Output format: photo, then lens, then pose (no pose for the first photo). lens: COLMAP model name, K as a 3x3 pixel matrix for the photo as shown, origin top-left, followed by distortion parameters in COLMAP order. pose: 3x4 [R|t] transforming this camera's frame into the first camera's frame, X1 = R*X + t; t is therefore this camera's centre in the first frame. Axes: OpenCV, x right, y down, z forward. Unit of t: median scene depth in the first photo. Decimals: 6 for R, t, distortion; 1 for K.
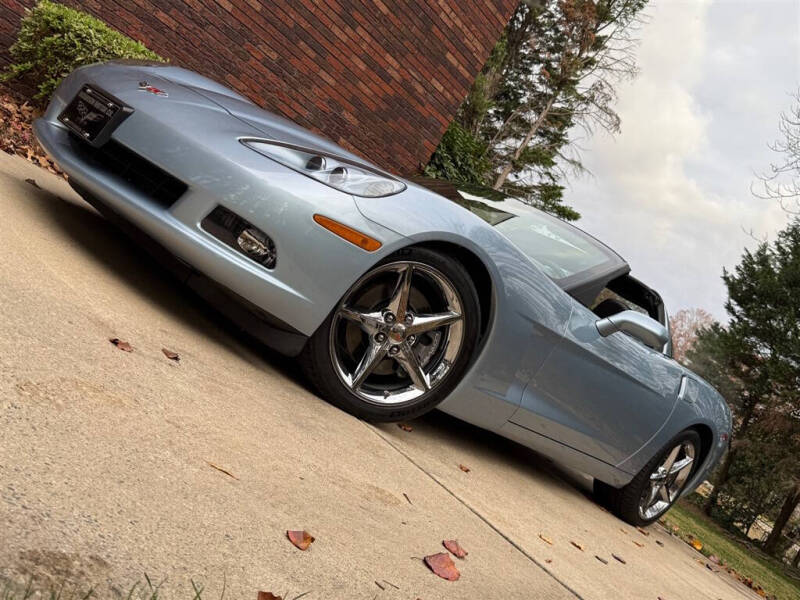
lens RADIAL K [[807.0, 0, 400.0], [0, 807.0, 300.0], [0, 0, 1]] dist [0.190810, -0.463737]
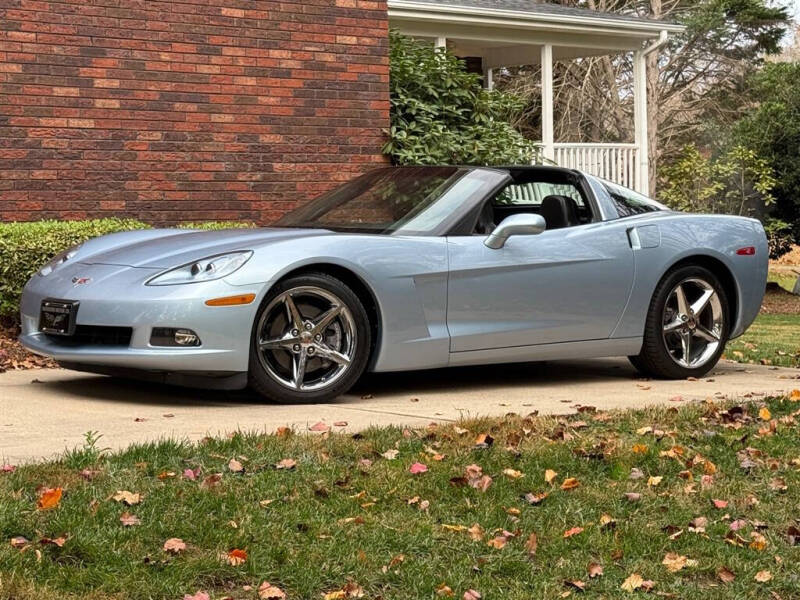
lens RADIAL K [[1750.0, 0, 412.1], [0, 1750.0, 281.3], [0, 0, 1]] dist [0.128835, -0.038704]
pose [[0.845149, -0.514418, -0.145247, 0.368722], [0.510419, 0.857352, -0.066485, 0.143325], [0.158729, -0.017947, 0.987159, -1.132429]]
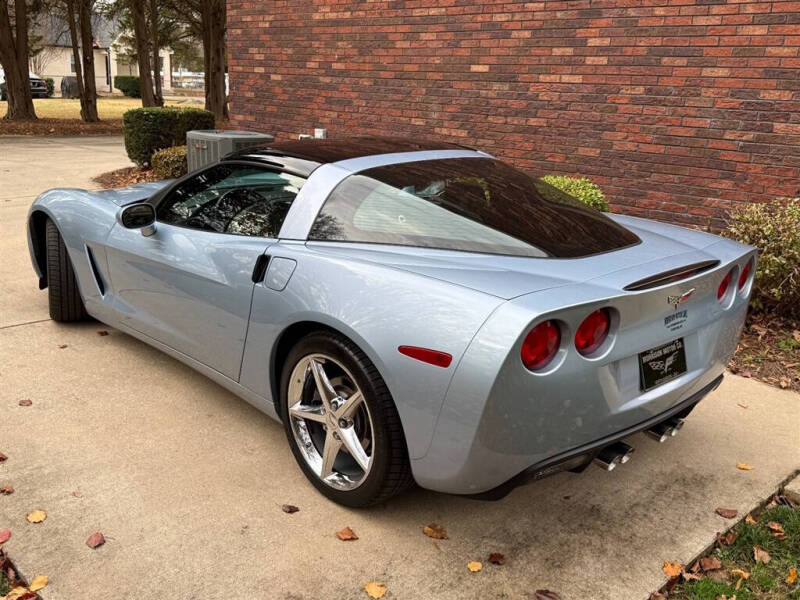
lens RADIAL K [[807.0, 0, 400.0], [0, 807.0, 300.0], [0, 0, 1]] dist [0.190810, -0.463737]
pose [[-0.069925, -0.268431, -0.960758, 0.960076], [-0.104628, 0.959777, -0.260541, 0.289238], [0.992050, 0.082304, -0.095197, 1.102130]]
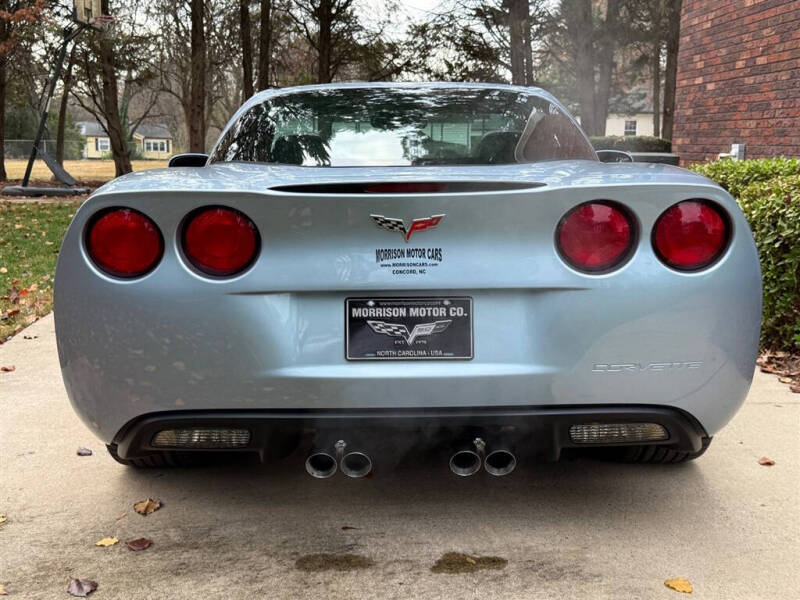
lens RADIAL K [[937.3, 0, 400.0], [0, 937.3, 300.0], [0, 0, 1]] dist [0.179461, -0.440210]
pose [[-0.642418, -0.413997, -0.644907, 0.634718], [-0.405430, 0.897718, -0.172423, 0.218854], [0.650327, 0.150697, -0.744557, 1.594022]]
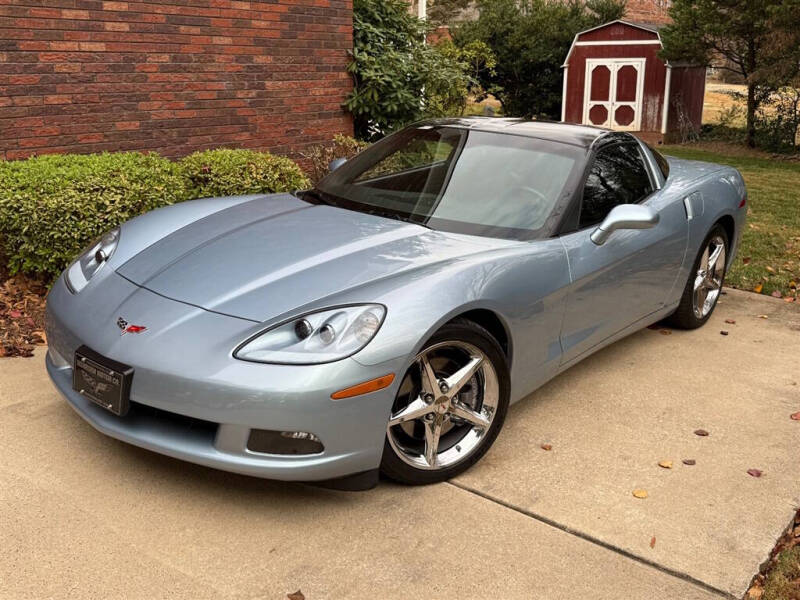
lens RADIAL K [[791.3, 0, 404.5], [0, 791.3, 297.6], [0, 0, 1]] dist [0.143618, -0.317429]
pose [[0.871485, -0.478283, -0.108441, 0.079367], [0.489536, 0.835083, 0.250980, -0.213552], [-0.029482, -0.271811, 0.961899, -0.001913]]
